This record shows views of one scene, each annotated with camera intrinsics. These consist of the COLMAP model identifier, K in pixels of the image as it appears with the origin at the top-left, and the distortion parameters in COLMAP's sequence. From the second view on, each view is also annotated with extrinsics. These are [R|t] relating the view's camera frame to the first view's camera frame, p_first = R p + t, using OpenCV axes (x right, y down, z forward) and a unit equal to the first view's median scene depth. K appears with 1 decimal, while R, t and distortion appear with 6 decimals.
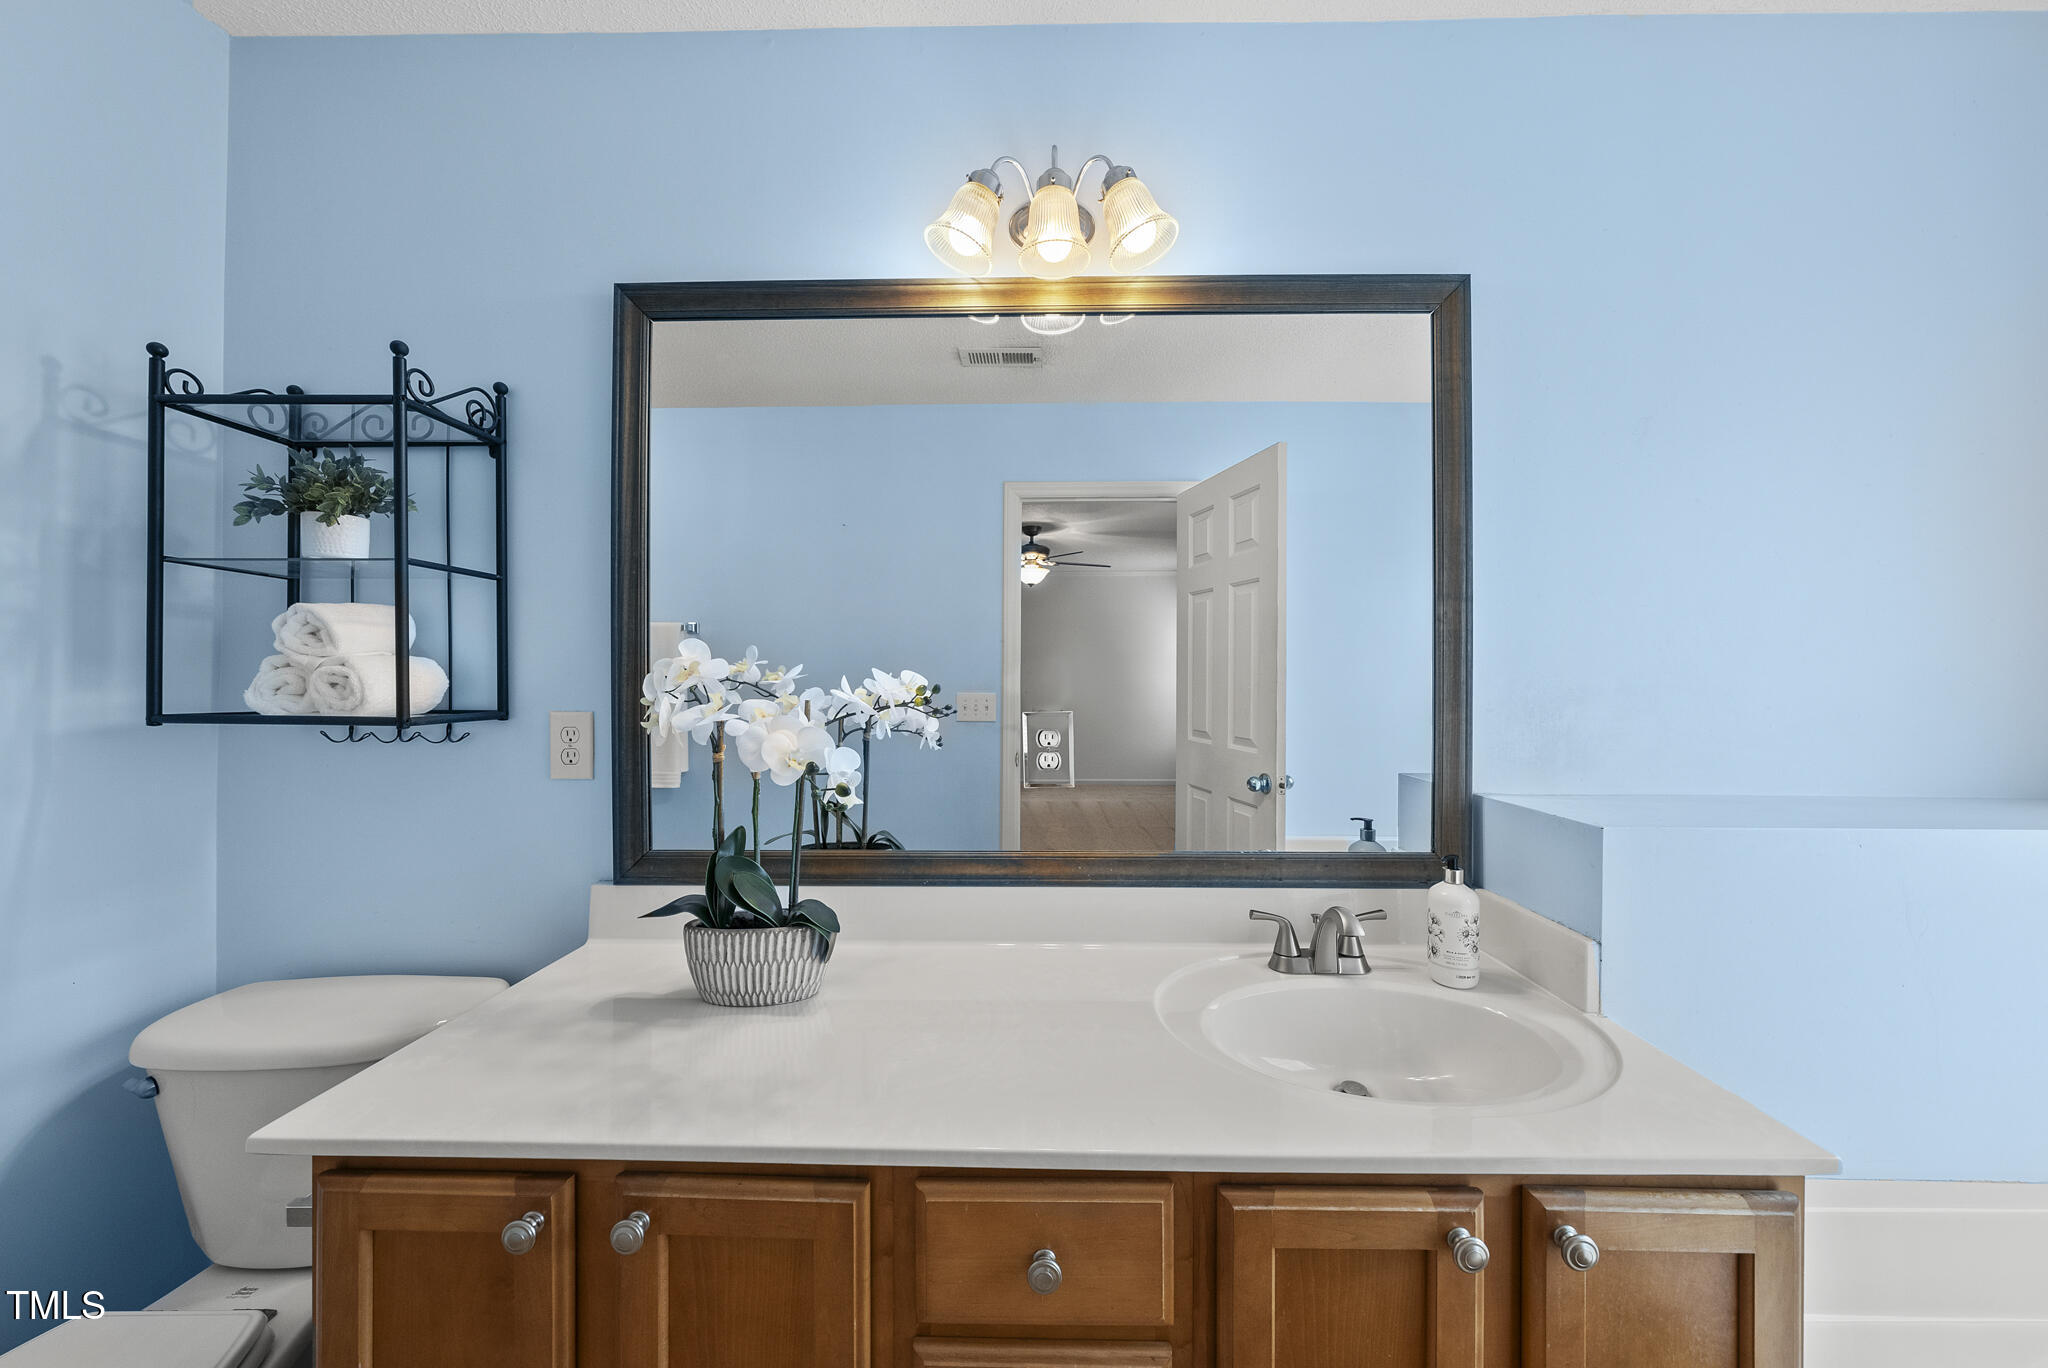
lens RADIAL K [[704.5, 0, 1030.4], [0, 704.5, 678.5], [0, 0, 1]] dist [-0.003873, 0.000622]
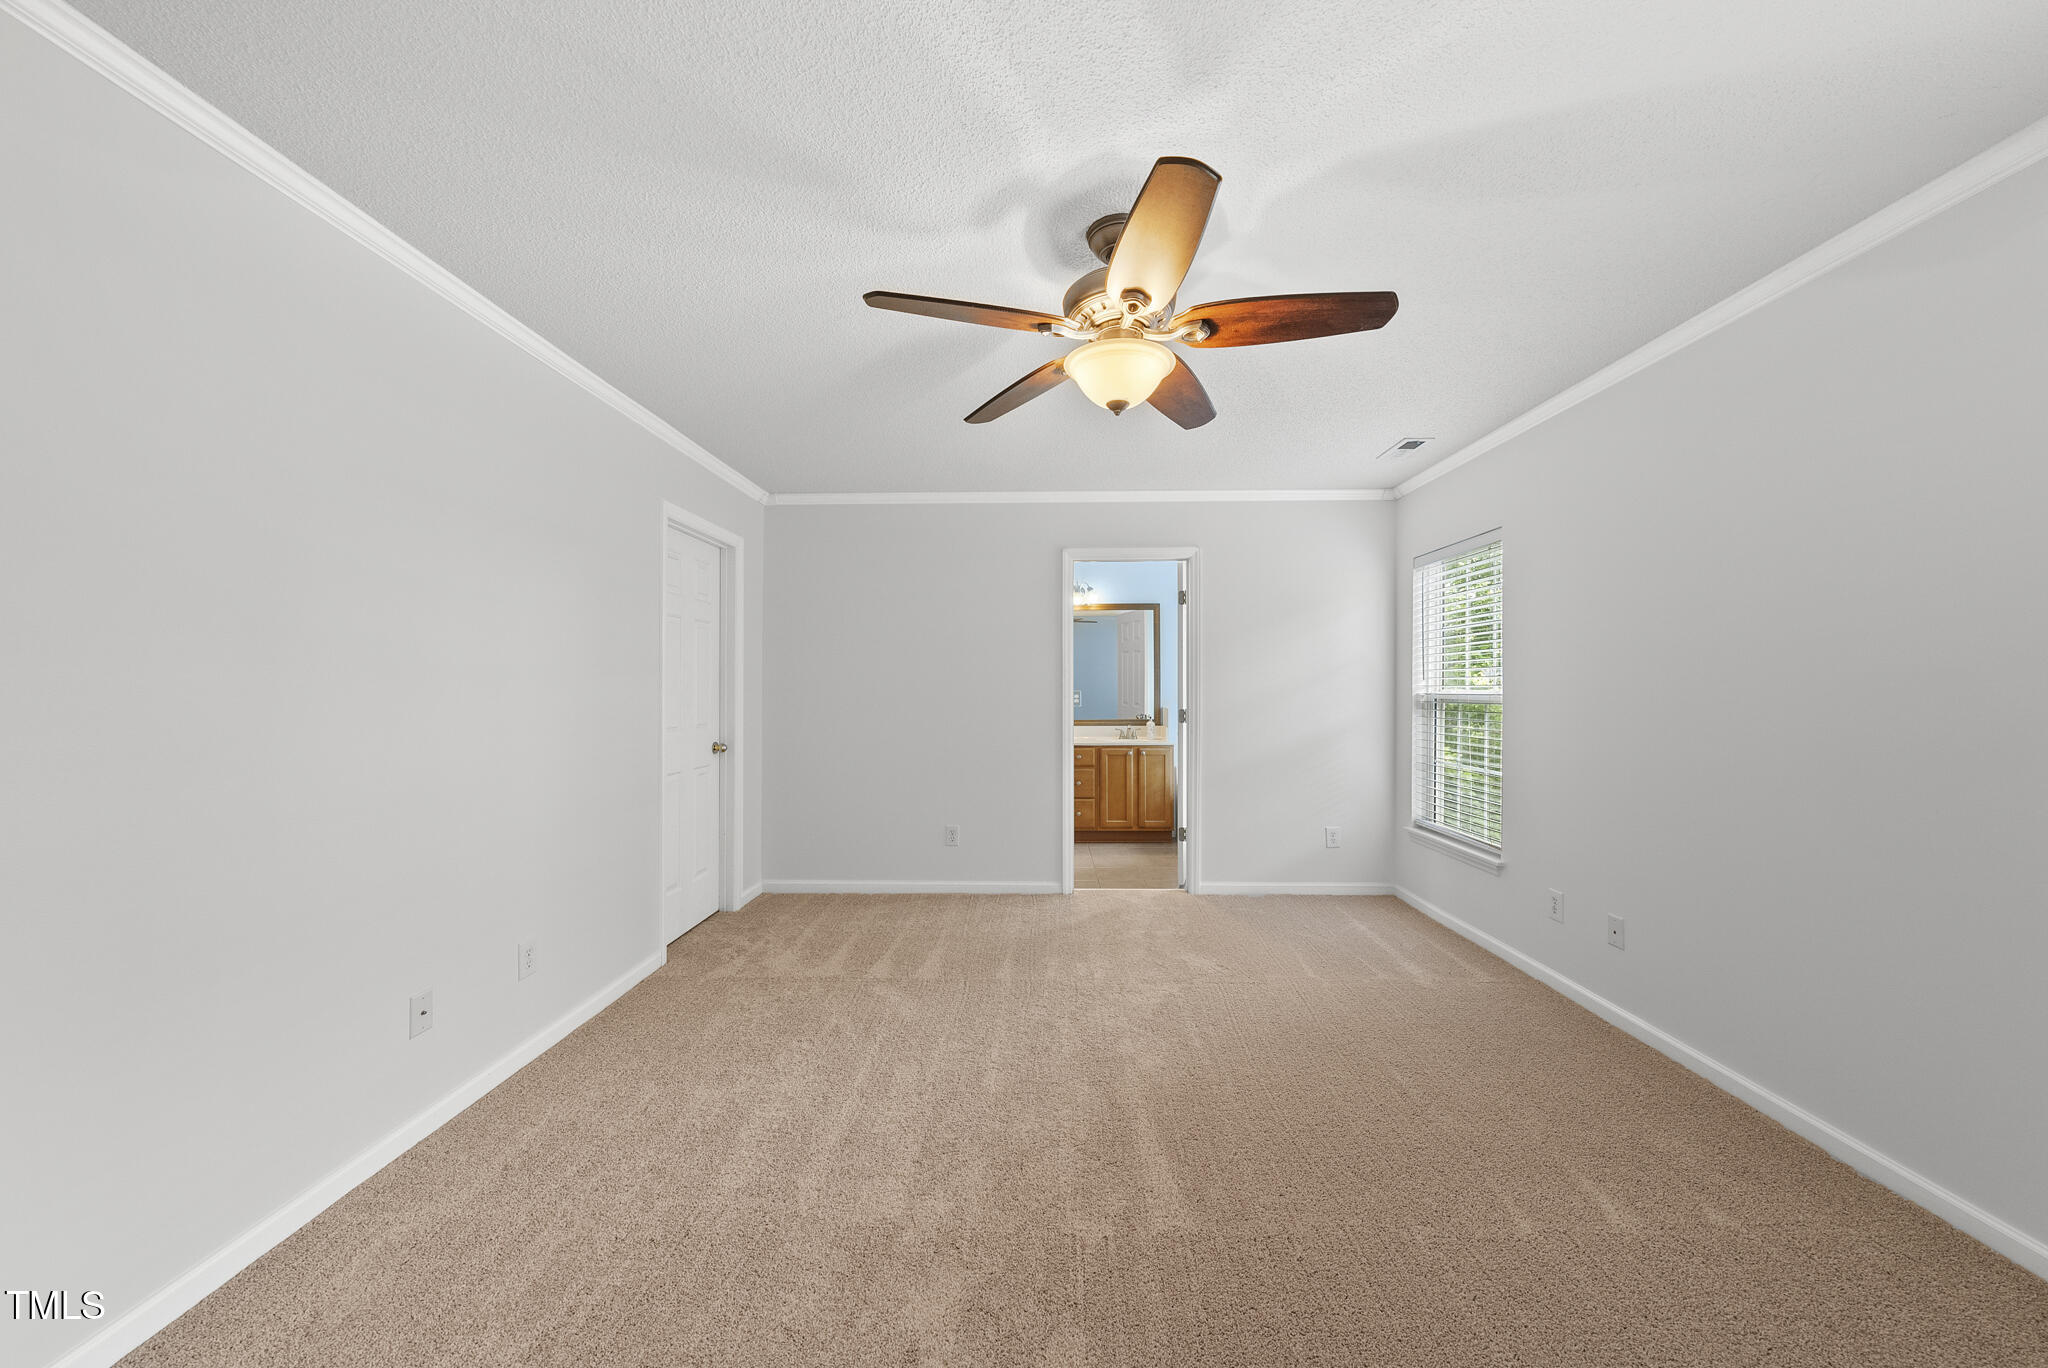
lens RADIAL K [[704.5, 0, 1026.2], [0, 704.5, 685.5], [0, 0, 1]] dist [-0.003873, 0.000622]
pose [[0.999982, -0.002434, -0.005519, -0.045235], [0.002445, 0.999995, 0.001986, -0.000009], [0.005514, -0.001999, 0.999983, -0.602822]]
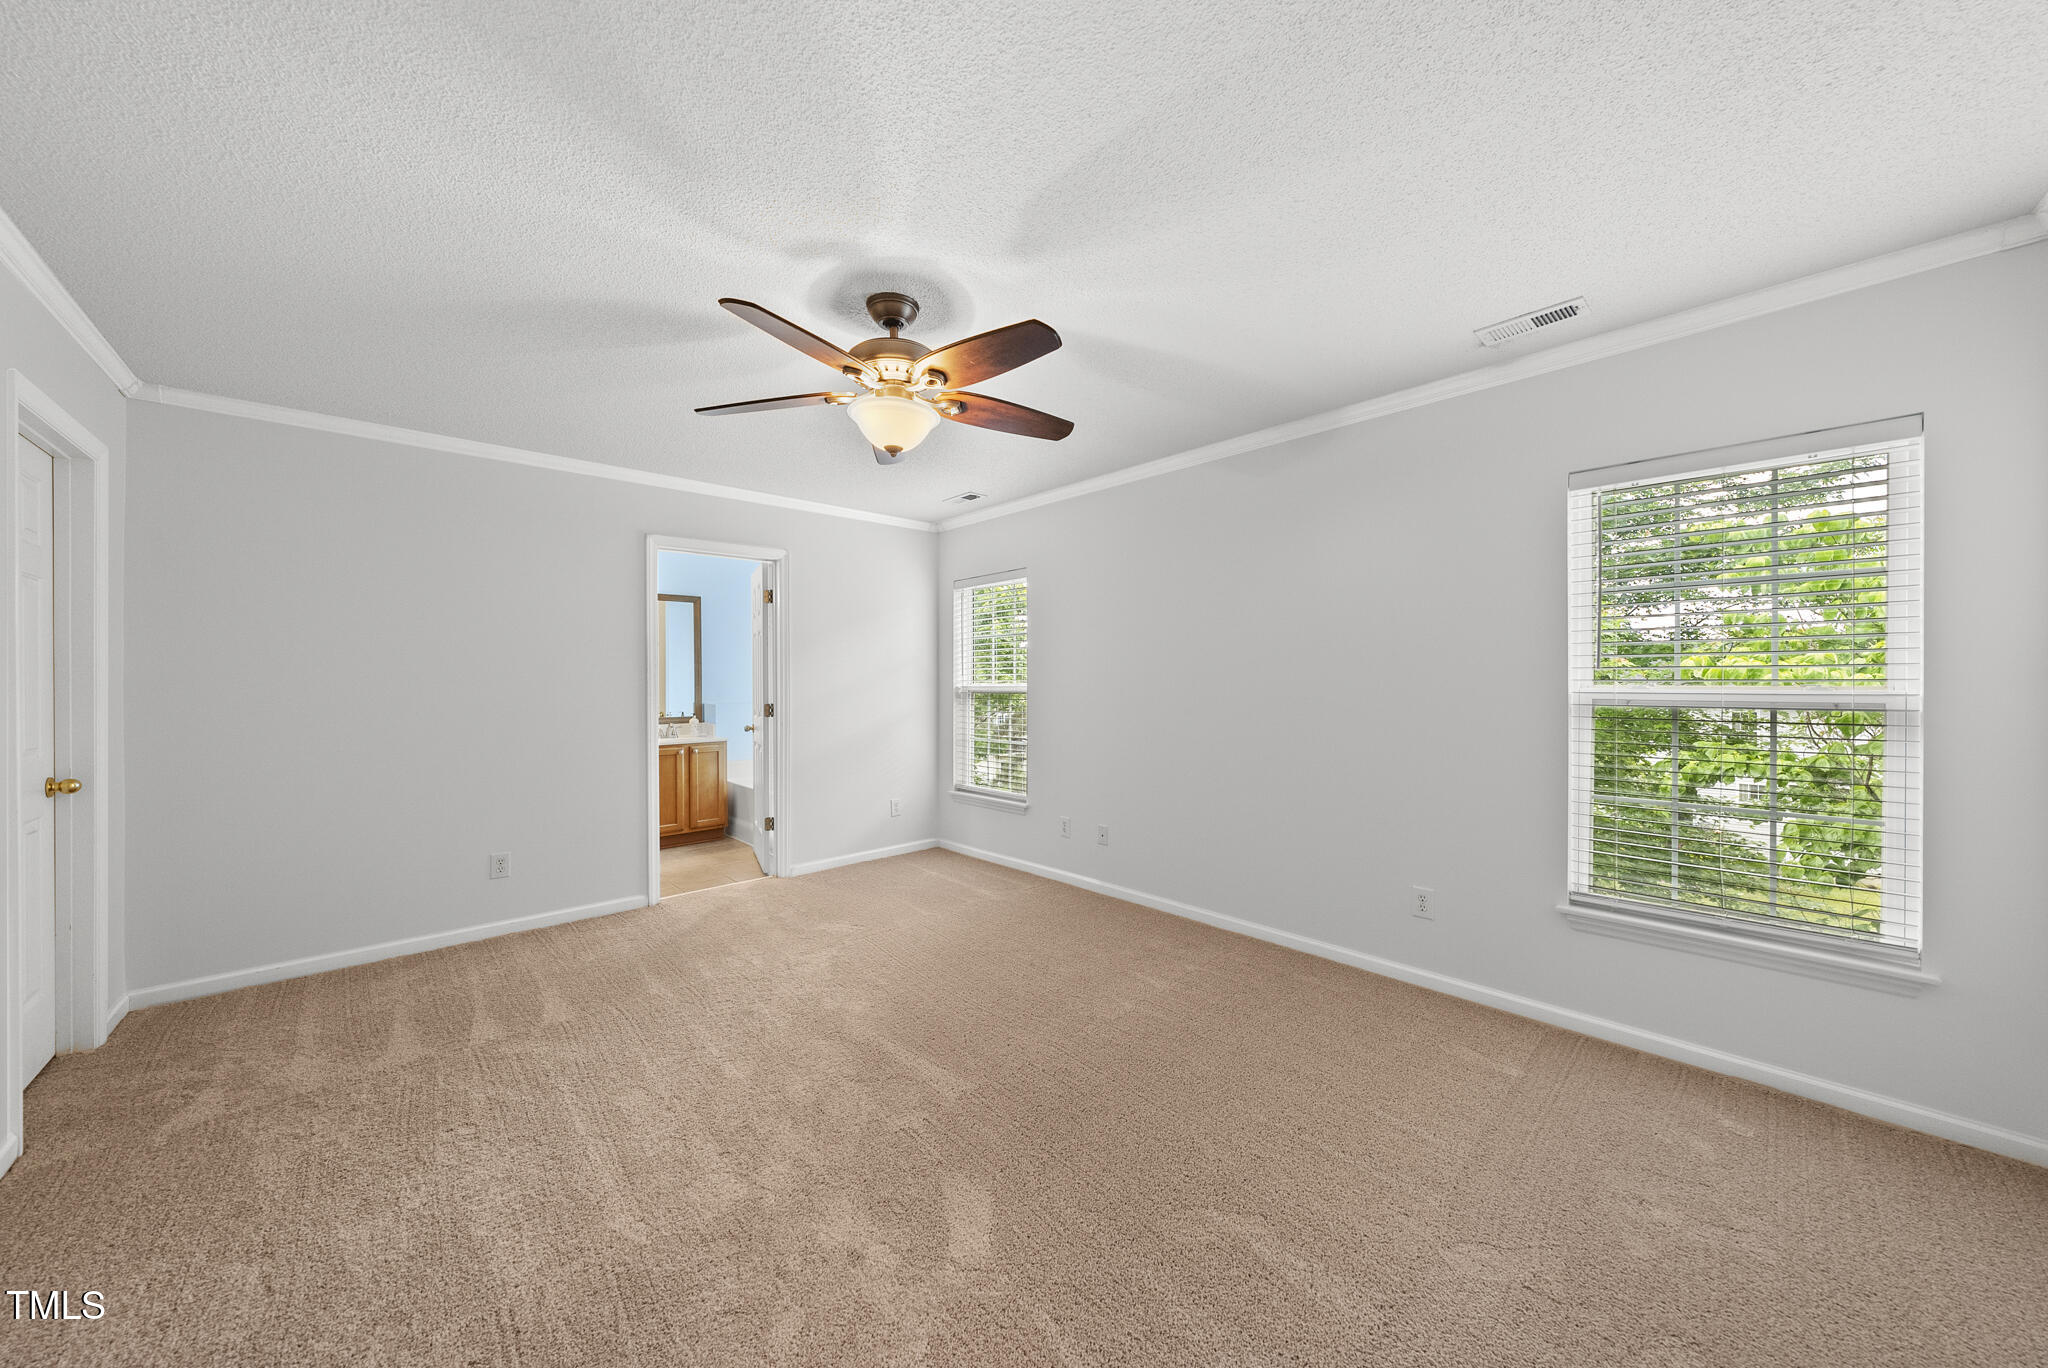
lens RADIAL K [[704.5, 0, 1022.5], [0, 704.5, 682.4], [0, 0, 1]] dist [-0.003873, 0.000622]
pose [[0.724117, -0.007535, 0.689636, -0.168912], [0.004085, 0.999970, 0.006637, -0.000404], [-0.689665, -0.001988, 0.724126, -0.609022]]
